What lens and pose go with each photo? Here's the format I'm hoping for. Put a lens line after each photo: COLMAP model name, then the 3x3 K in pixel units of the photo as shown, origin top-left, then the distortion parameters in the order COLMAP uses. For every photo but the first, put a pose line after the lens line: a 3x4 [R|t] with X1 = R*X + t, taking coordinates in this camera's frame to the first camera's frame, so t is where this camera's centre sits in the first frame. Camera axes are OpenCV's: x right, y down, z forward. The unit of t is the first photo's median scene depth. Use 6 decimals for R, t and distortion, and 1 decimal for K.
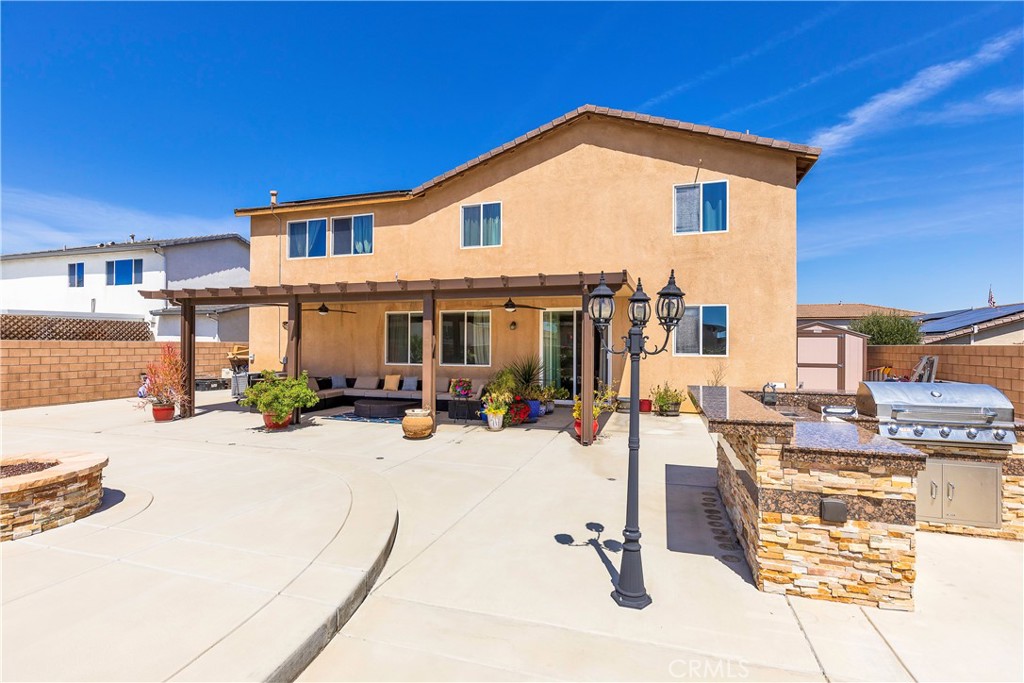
lens RADIAL K [[476.7, 0, 514.7], [0, 476.7, 342.4], [0, 0, 1]] dist [-0.000263, -0.000010]
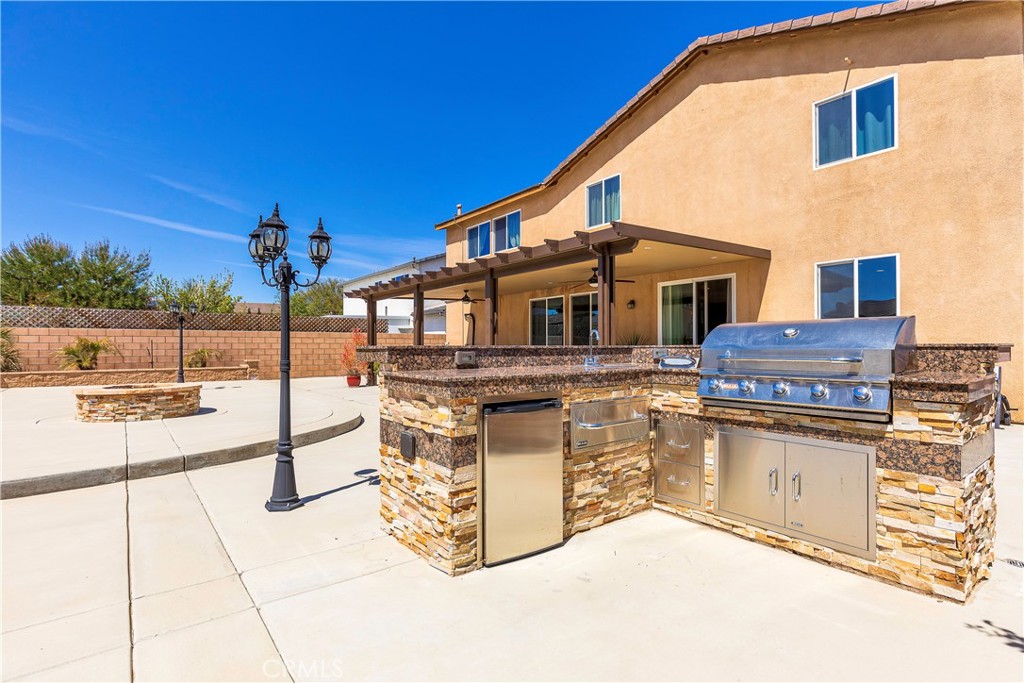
lens RADIAL K [[482.6, 0, 510.1], [0, 482.6, 342.8], [0, 0, 1]] dist [0.000391, -0.000585]
pose [[0.827519, -0.012531, -0.561297, 0.334276], [0.011237, 0.999920, -0.005756, 0.043402], [0.561325, -0.001544, 0.827594, 0.093384]]
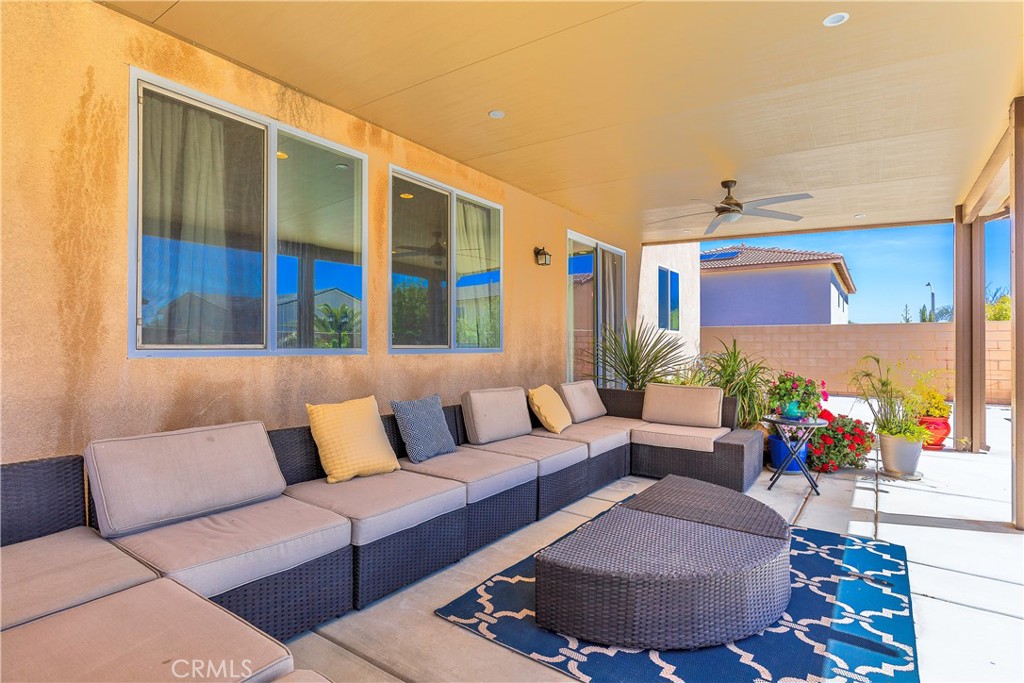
lens RADIAL K [[515.3, 0, 512.0], [0, 515.3, 341.5], [0, 0, 1]] dist [0.001500, 0.000256]
pose [[0.304269, 0.005743, 0.952569, -0.466425], [-0.004855, 0.999978, -0.004478, 0.045316], [-0.952574, -0.003262, 0.304291, 0.900341]]
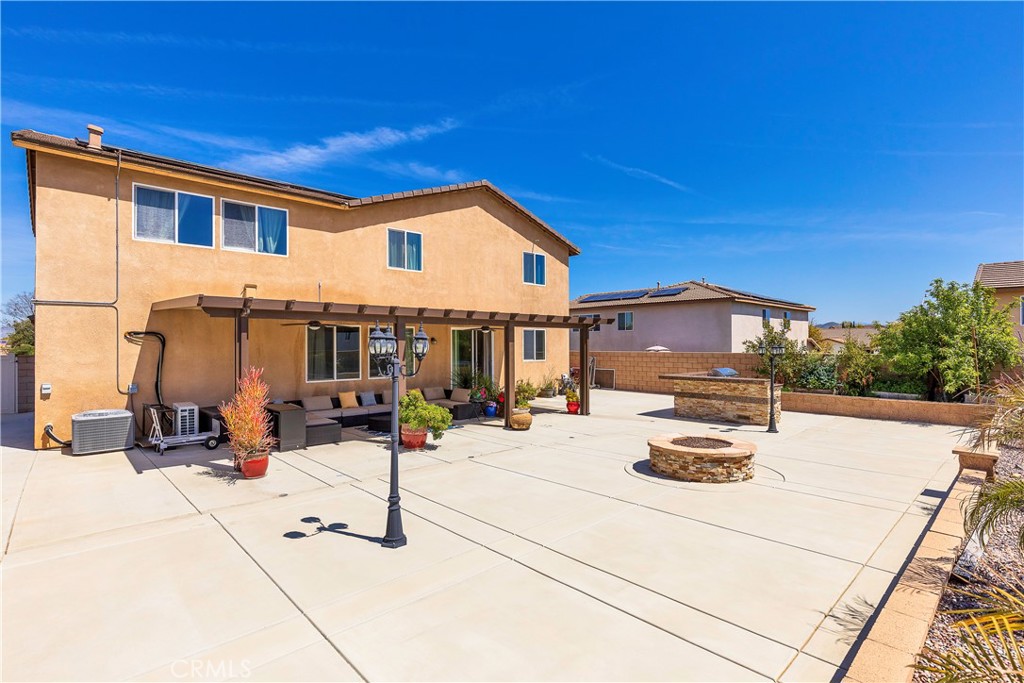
lens RADIAL K [[489.4, 0, 512.0], [0, 489.4, 341.5], [0, 0, 1]] dist [-0.009948, 0.000349]
pose [[0.487379, -0.001978, 0.873188, -0.996009], [-0.000057, 0.999997, 0.002298, -0.037419], [-0.873191, -0.001170, 0.487377, 0.238938]]
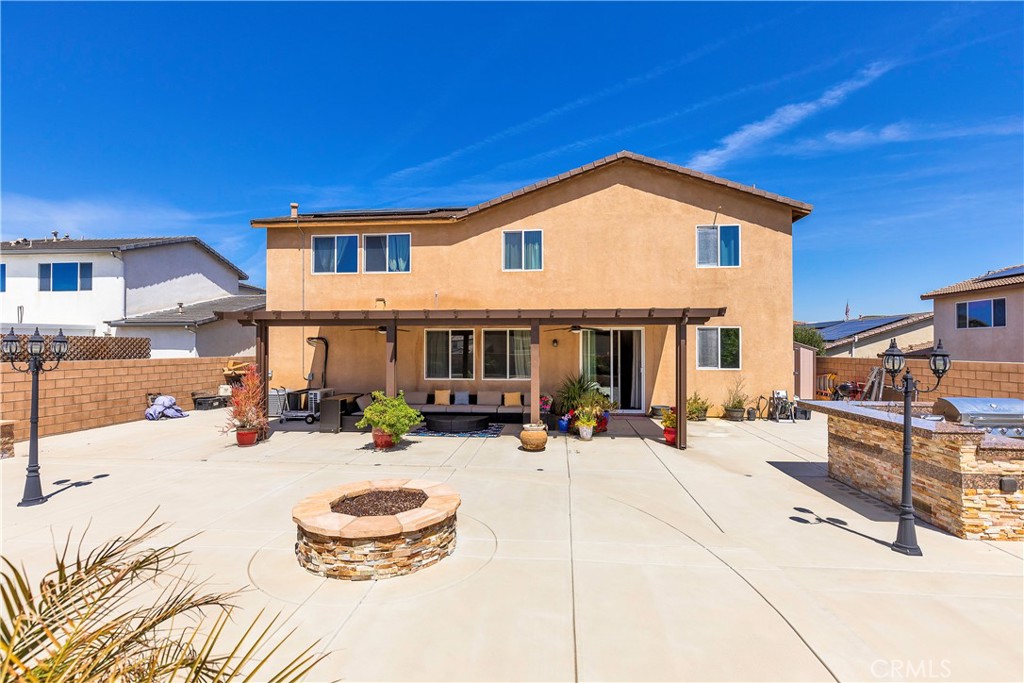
lens RADIAL K [[476.7, 0, 514.7], [0, 476.7, 342.4], [0, 0, 1]] dist [-0.000263, -0.000010]
pose [[0.977909, -0.003091, 0.209009, -0.333126], [0.003858, 0.999987, -0.003261, -0.034146], [-0.208997, 0.003995, 0.977908, -0.061224]]
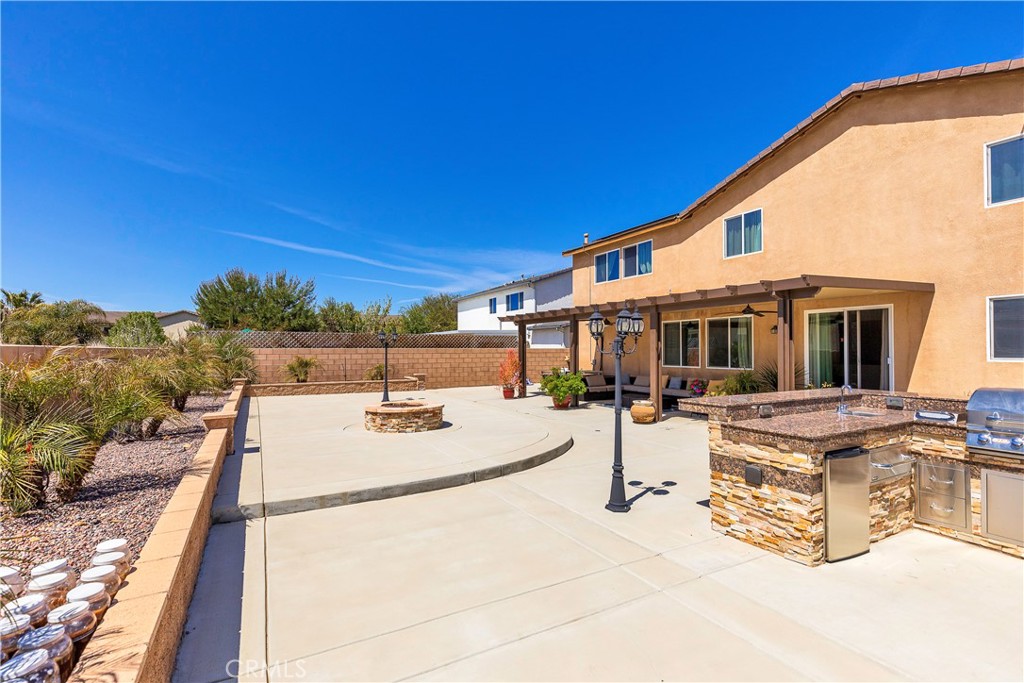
lens RADIAL K [[462.1, 0, 508.7], [0, 462.1, 344.7], [0, 0, 1]] dist [0.005925, -0.000288]
pose [[0.725068, -0.014428, -0.688526, 0.266676], [0.009756, 0.999895, -0.010679, 0.001599], [0.688608, 0.001026, 0.725133, -0.092811]]
